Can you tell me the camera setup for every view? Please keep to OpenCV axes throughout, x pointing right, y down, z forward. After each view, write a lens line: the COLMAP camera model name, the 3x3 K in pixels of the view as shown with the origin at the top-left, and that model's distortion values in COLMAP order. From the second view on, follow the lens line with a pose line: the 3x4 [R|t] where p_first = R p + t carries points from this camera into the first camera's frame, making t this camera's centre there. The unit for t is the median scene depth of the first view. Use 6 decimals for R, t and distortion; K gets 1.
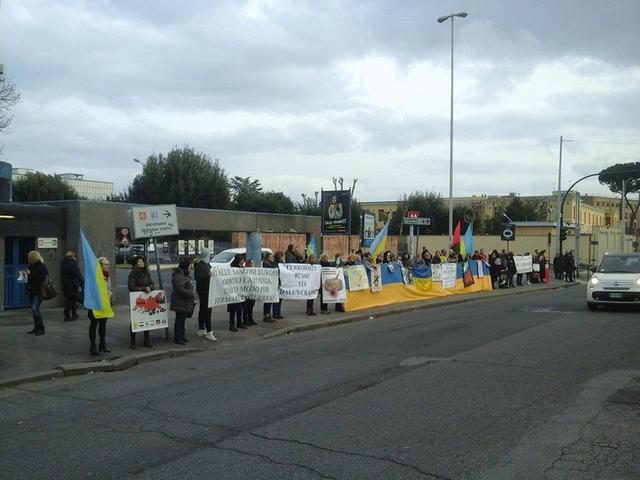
lens RADIAL K [[821.2, 0, 320.0], [0, 821.2, 240.0], [0, 0, 1]] dist [0.170795, 0.013008]
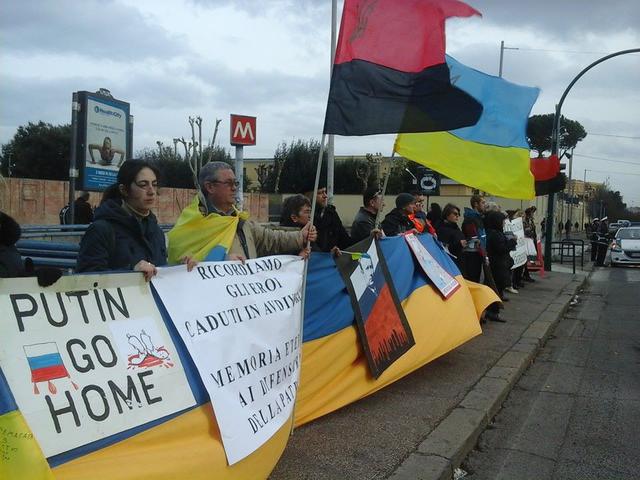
lens RADIAL K [[821.2, 0, 320.0], [0, 821.2, 240.0], [0, 0, 1]] dist [0.170795, 0.013008]
pose [[0.991636, 0.009225, 0.128736, 0.074374], [-0.014644, 0.999043, 0.041212, 0.009277], [-0.128233, -0.042752, 0.990822, 0.423713]]
